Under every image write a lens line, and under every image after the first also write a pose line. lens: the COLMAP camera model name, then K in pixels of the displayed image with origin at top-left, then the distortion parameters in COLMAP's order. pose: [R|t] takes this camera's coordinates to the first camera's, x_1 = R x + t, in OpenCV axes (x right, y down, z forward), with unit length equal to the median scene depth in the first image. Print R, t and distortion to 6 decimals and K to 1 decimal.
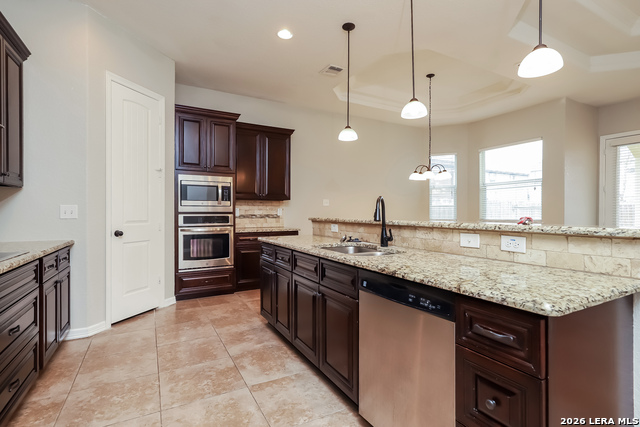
lens RADIAL K [[314.9, 0, 323.6], [0, 314.9, 214.0], [0, 0, 1]] dist [0.008550, -0.001020]
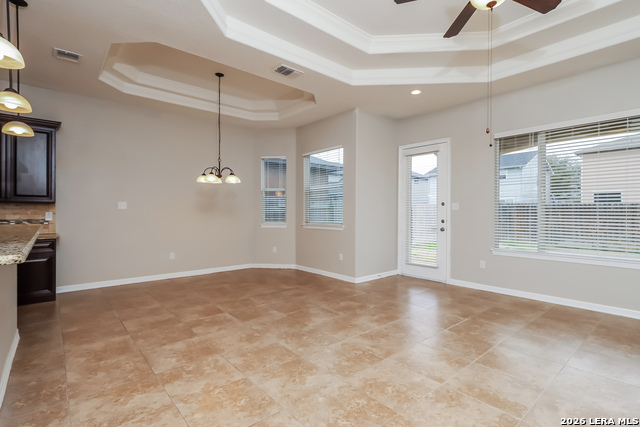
lens RADIAL K [[314.9, 0, 331.0], [0, 314.9, 212.2], [0, 0, 1]] dist [0.008550, -0.001020]
pose [[0.978038, 0.000619, 0.208427, 0.873281], [0.001037, 0.999969, -0.007838, -0.021202], [-0.208425, 0.007882, 0.978007, -0.016124]]
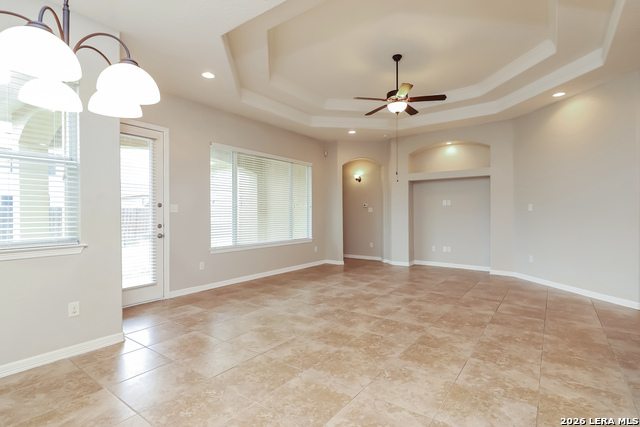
lens RADIAL K [[314.9, 0, 324.5], [0, 314.9, 213.1], [0, 0, 1]] dist [0.008550, -0.001020]
pose [[-0.414736, 0.002884, 0.909937, 0.100480], [0.013861, 0.999899, 0.003149, -0.040518], [-0.909836, 0.013919, -0.414734, 1.725116]]
